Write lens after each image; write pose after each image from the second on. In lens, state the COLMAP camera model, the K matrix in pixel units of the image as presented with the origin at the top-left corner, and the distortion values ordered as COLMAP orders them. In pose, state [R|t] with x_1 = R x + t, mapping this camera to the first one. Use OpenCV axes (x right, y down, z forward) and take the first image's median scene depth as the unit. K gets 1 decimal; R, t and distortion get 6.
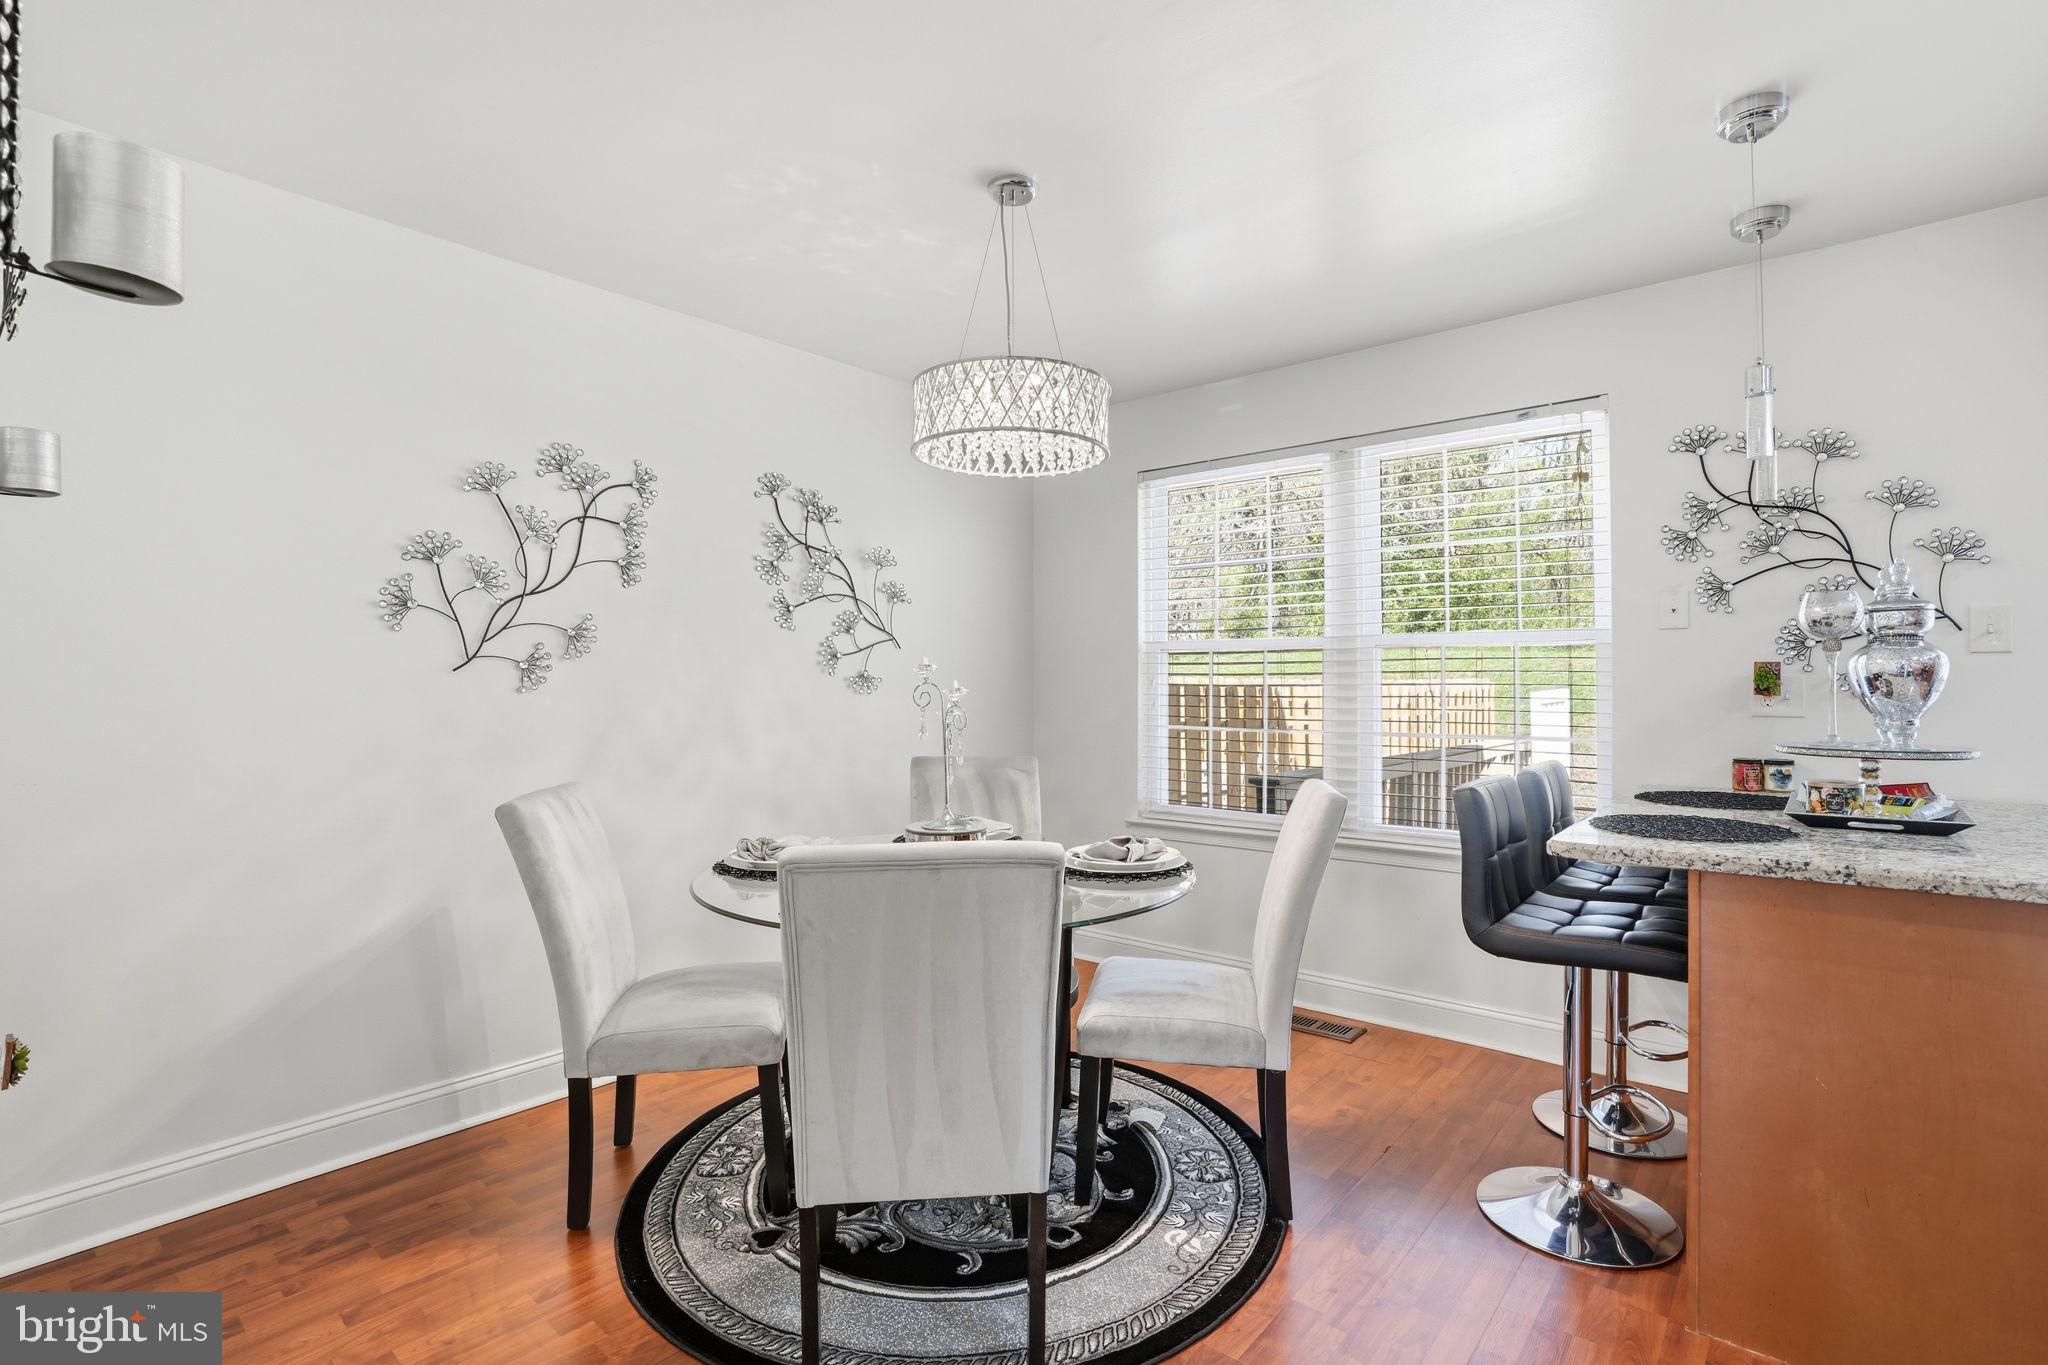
lens RADIAL K [[955.2, 0, 1017.8], [0, 955.2, 679.2], [0, 0, 1]] dist [-0.040191, 0.009895]
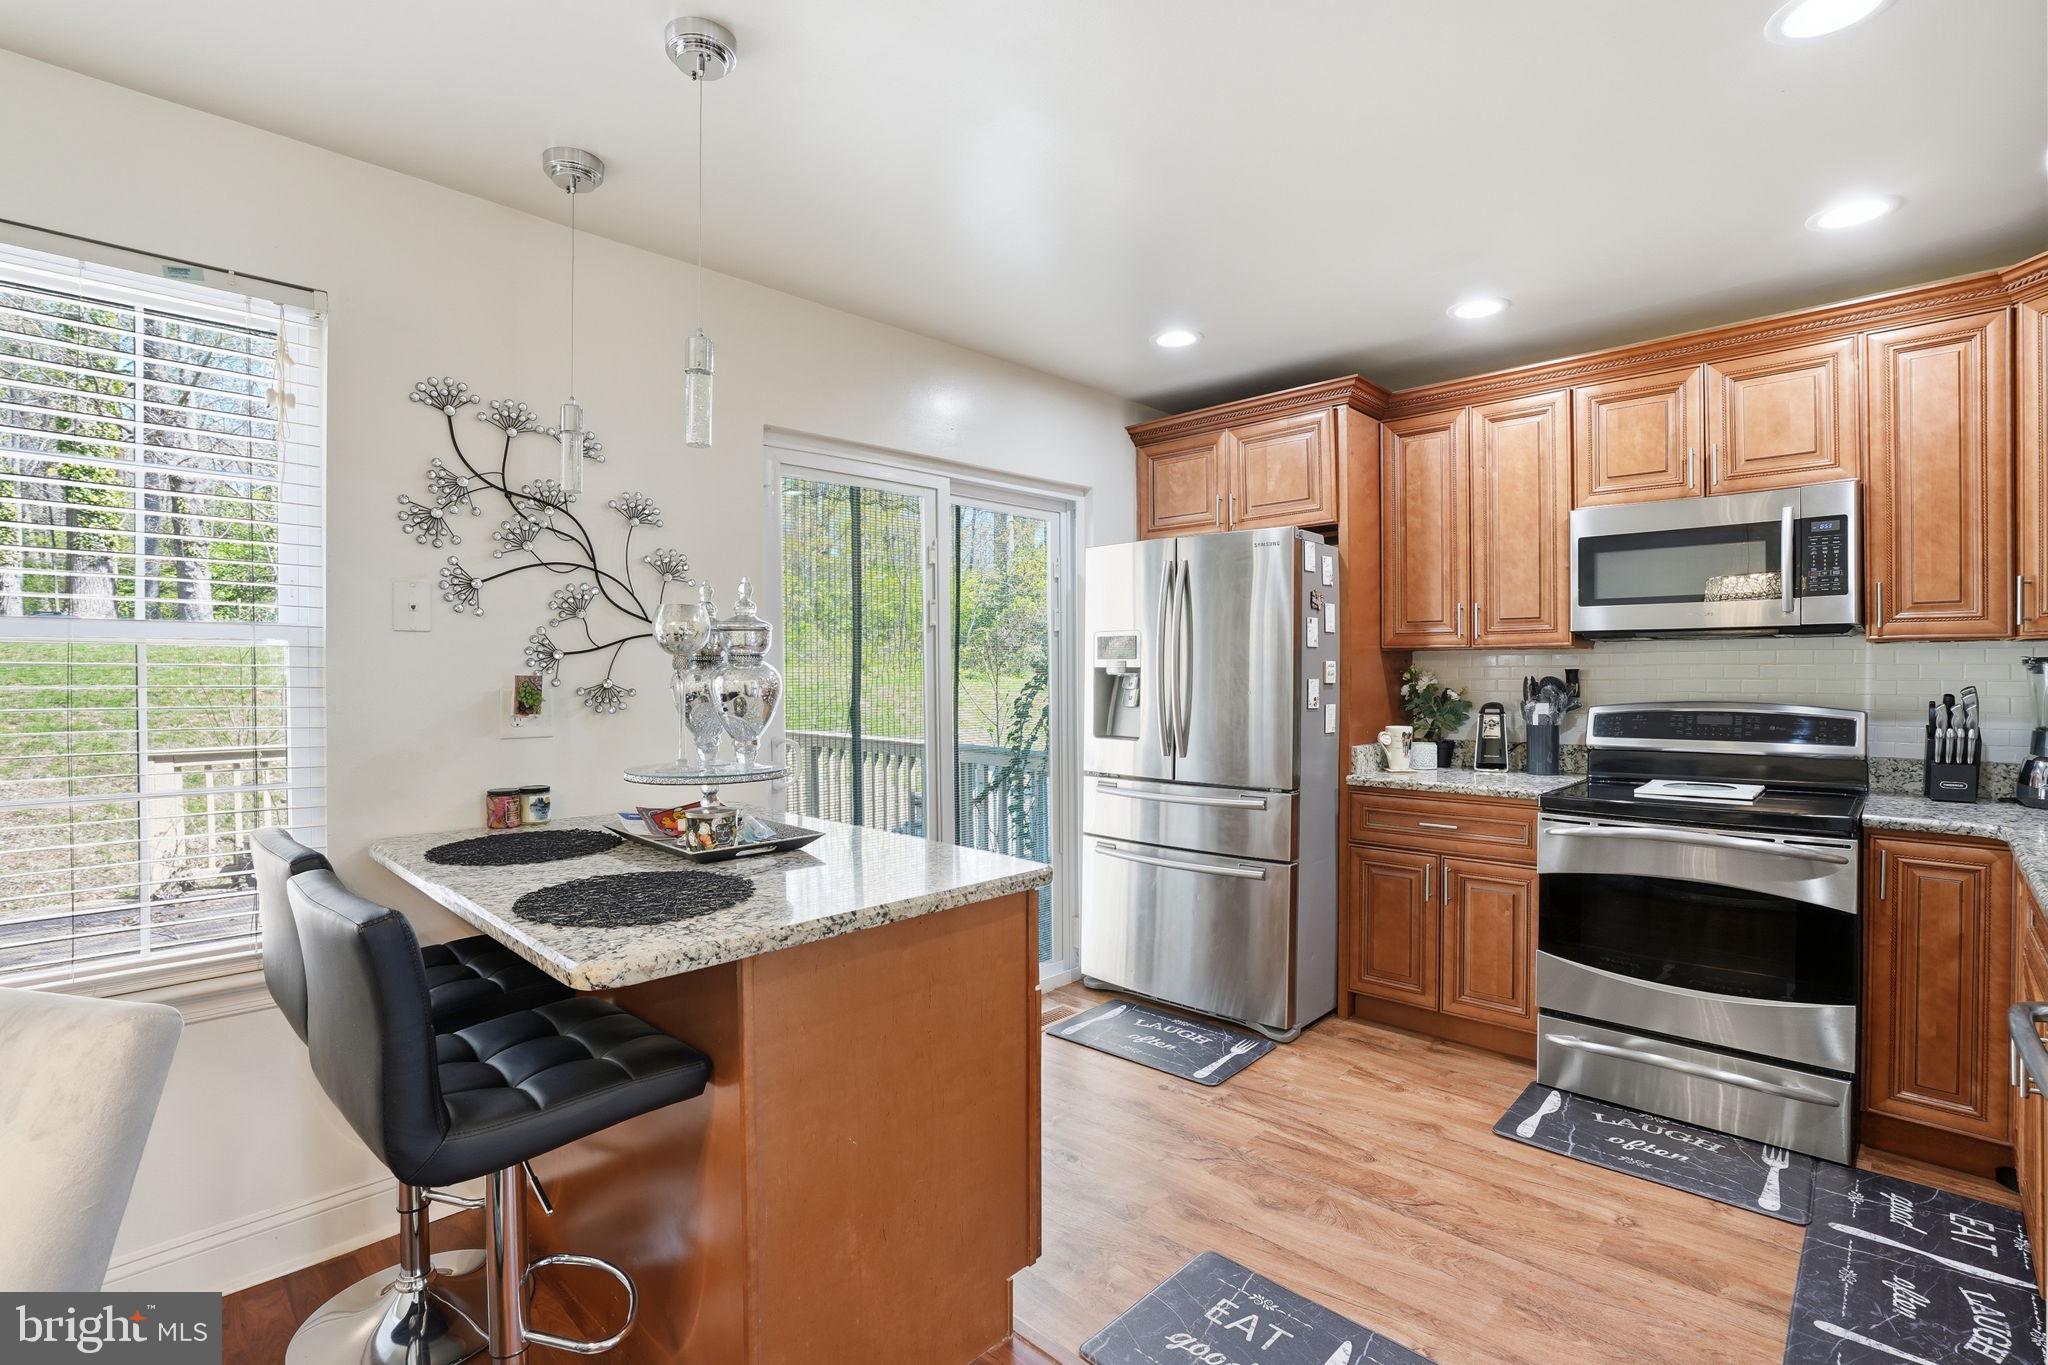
lens RADIAL K [[955.2, 0, 1028.5], [0, 955.2, 682.6], [0, 0, 1]] dist [-0.040191, 0.009895]
pose [[0.065145, -0.012034, 0.997803, -0.041425], [-0.001942, 0.999924, 0.012186, -0.023822], [-0.997874, -0.002731, 0.065116, 0.481442]]
